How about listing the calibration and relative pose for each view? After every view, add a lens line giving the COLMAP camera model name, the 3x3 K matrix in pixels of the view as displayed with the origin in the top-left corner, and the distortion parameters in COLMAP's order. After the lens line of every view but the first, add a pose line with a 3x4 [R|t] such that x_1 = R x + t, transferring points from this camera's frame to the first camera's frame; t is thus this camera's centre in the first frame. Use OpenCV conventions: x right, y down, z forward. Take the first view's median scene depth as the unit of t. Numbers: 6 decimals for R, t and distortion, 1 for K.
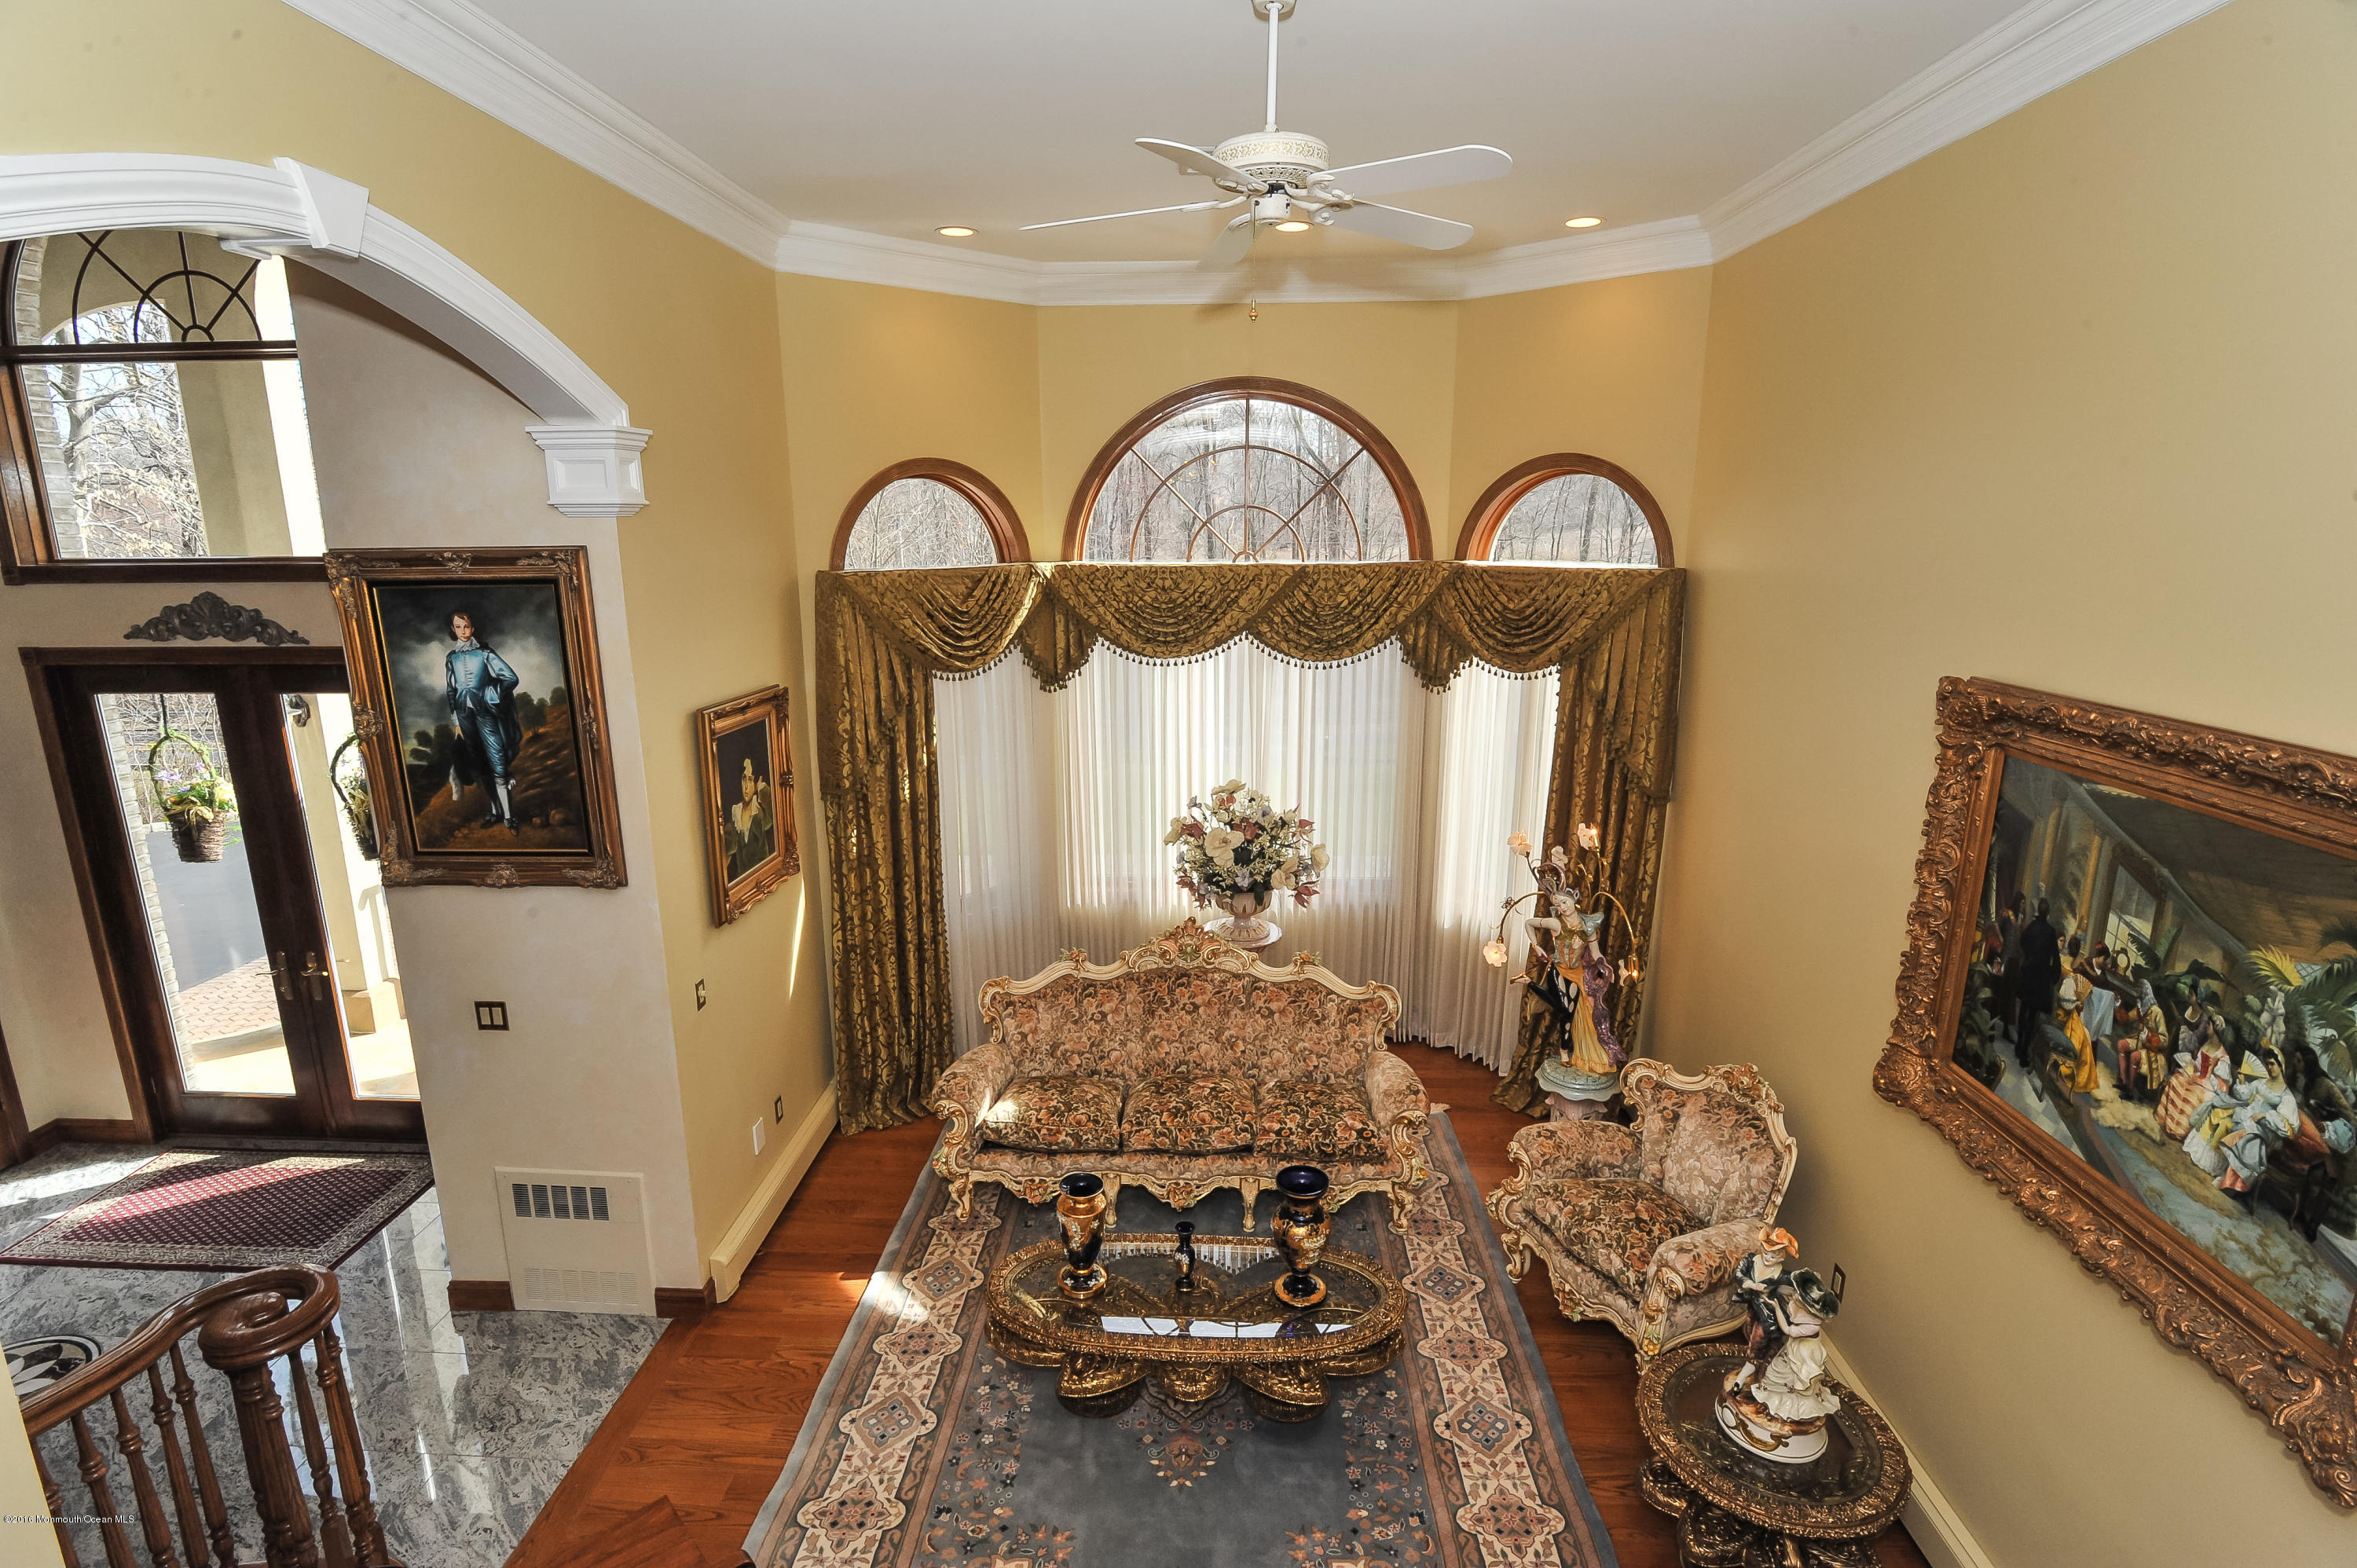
lens RADIAL K [[1141.7, 0, 1163.7], [0, 1141.7, 776.4], [0, 0, 1]] dist [-0.018081, 0.000427]
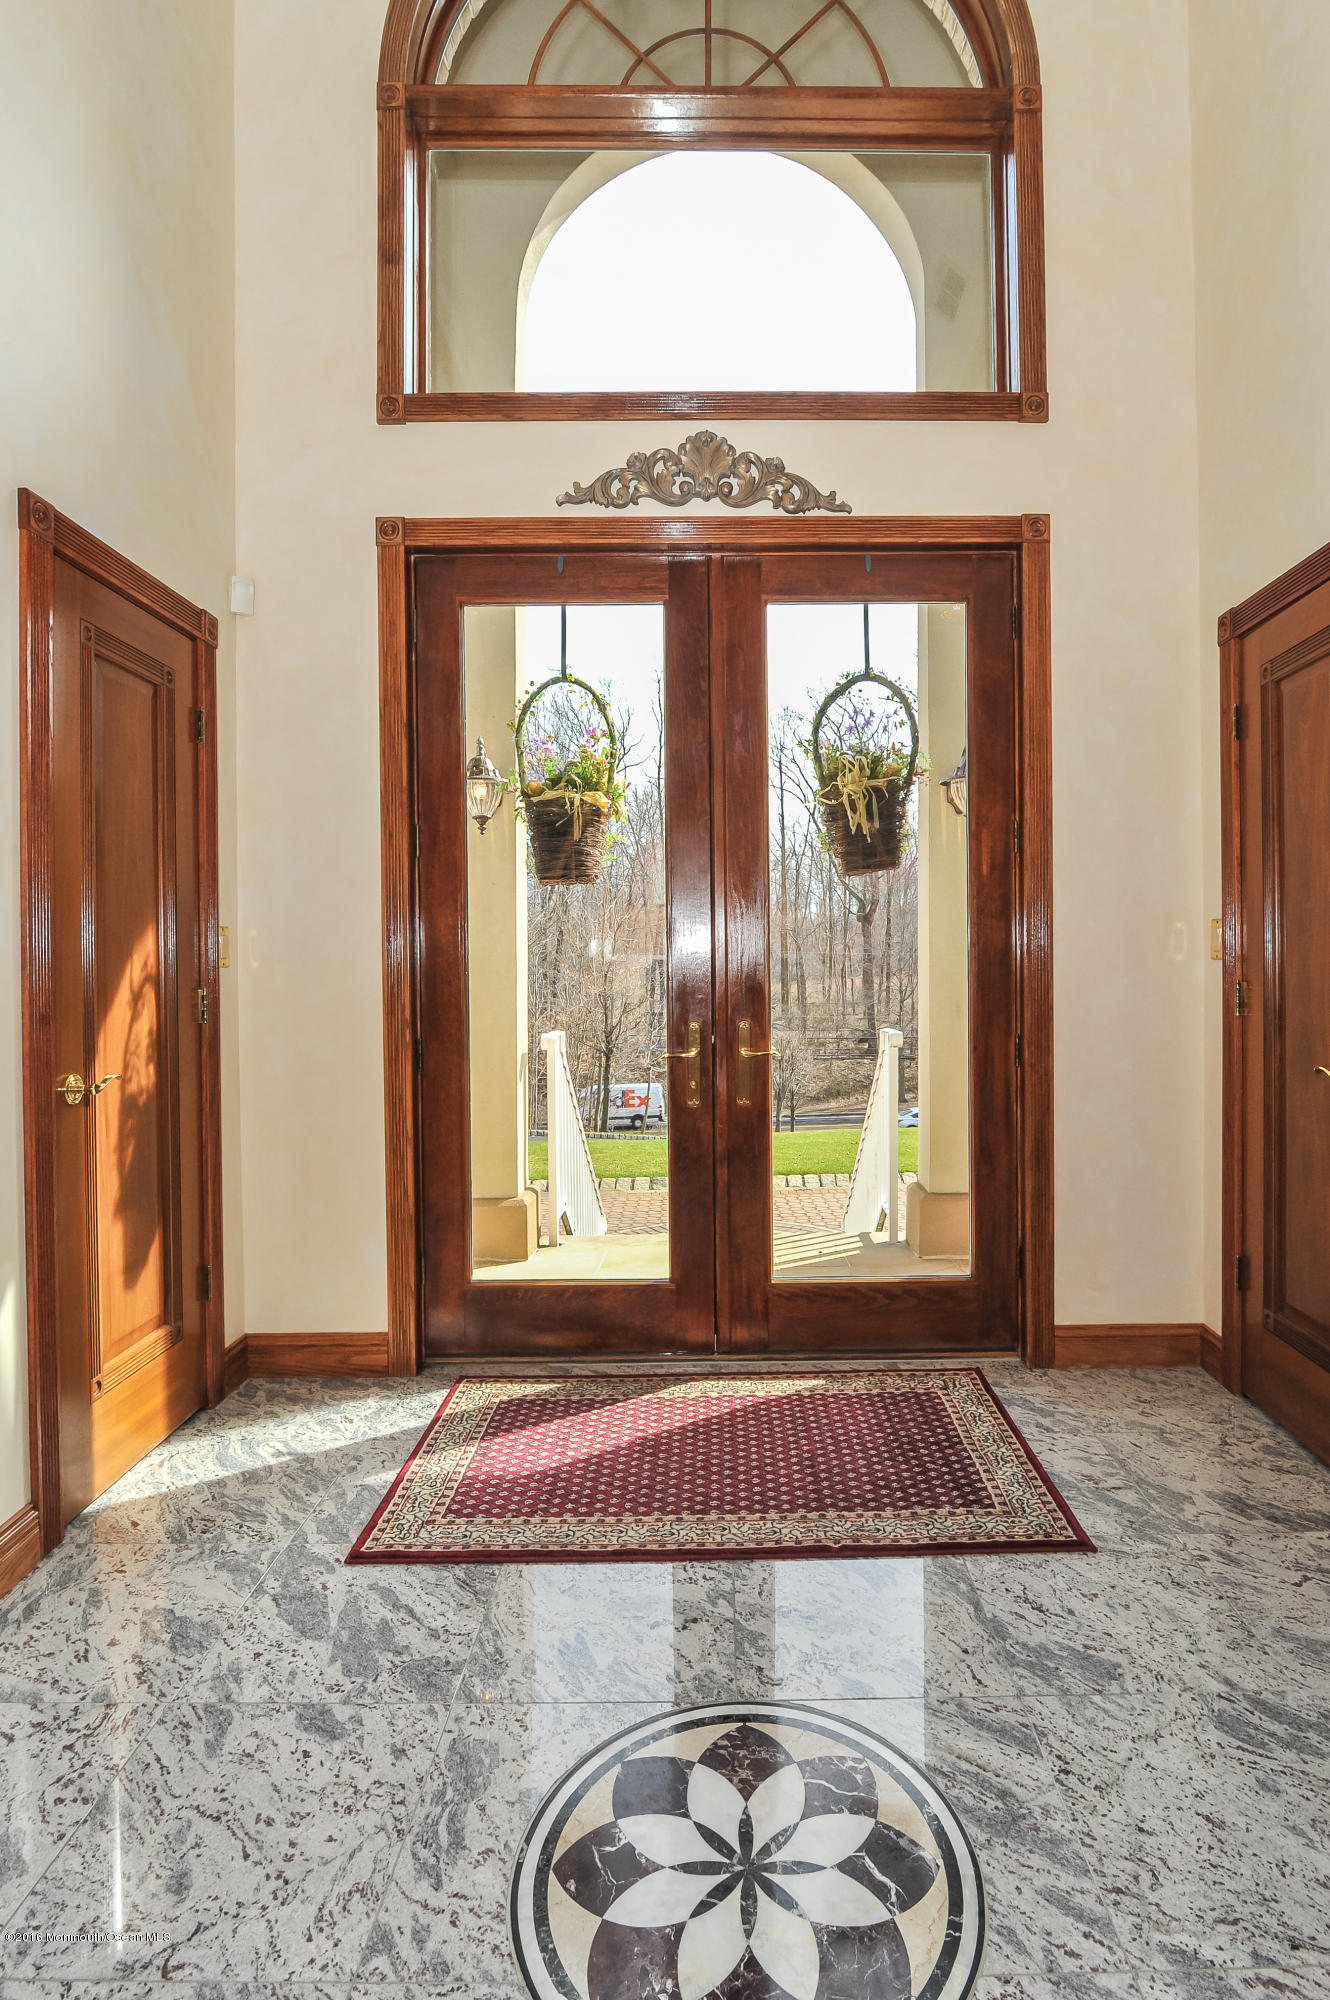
lens RADIAL K [[968.9, 0, 666.1], [0, 968.9, 1005.5], [0, 0, 1]] dist [-0.018081, 0.000427]
pose [[0.999040, -0.006361, 0.043341, -0.835610], [0.015582, 0.976291, -0.215899, 0.263945], [-0.040940, 0.216367, 0.975453, 0.486971]]
